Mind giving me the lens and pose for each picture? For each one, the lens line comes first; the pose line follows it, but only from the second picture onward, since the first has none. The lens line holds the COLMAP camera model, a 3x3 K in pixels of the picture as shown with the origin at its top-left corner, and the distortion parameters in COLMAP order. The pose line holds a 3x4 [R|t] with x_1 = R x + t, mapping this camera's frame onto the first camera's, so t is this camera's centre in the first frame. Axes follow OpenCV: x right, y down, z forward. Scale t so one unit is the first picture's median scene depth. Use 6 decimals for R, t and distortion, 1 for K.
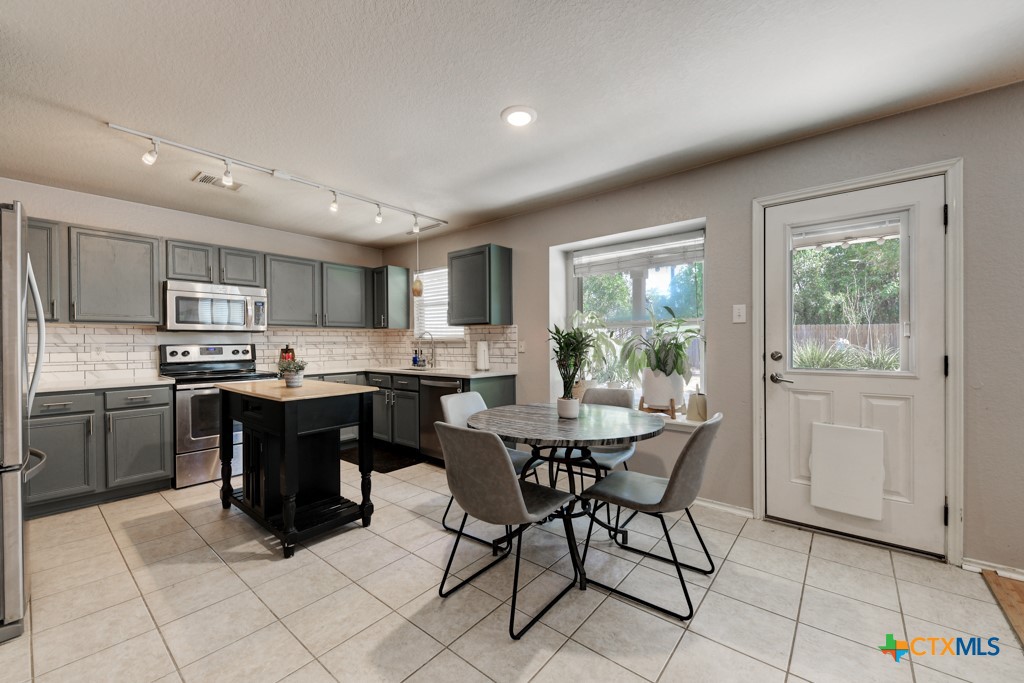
lens RADIAL K [[405.6, 0, 509.6], [0, 405.6, 336.7], [0, 0, 1]] dist [0.001064, -0.000204]
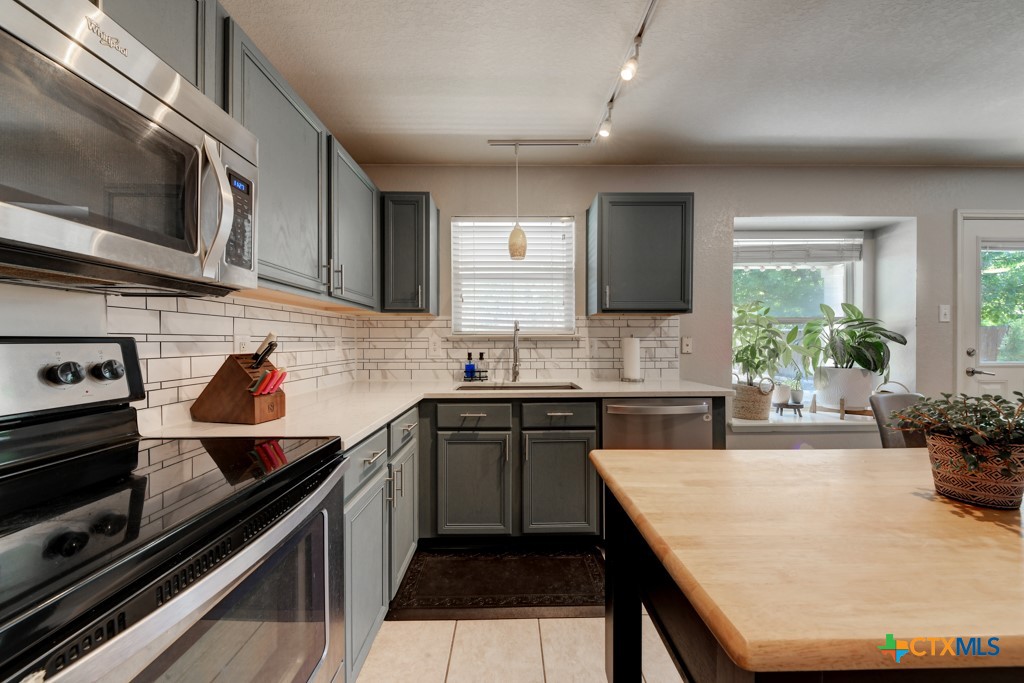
lens RADIAL K [[355.3, 0, 507.2], [0, 355.3, 340.5], [0, 0, 1]] dist [-0.000233, -0.000038]
pose [[0.763581, 0.007131, 0.645672, -0.626668], [-0.010428, 0.999945, 0.001289, 0.017646], [-0.645627, -0.007718, 0.763614, 0.708407]]
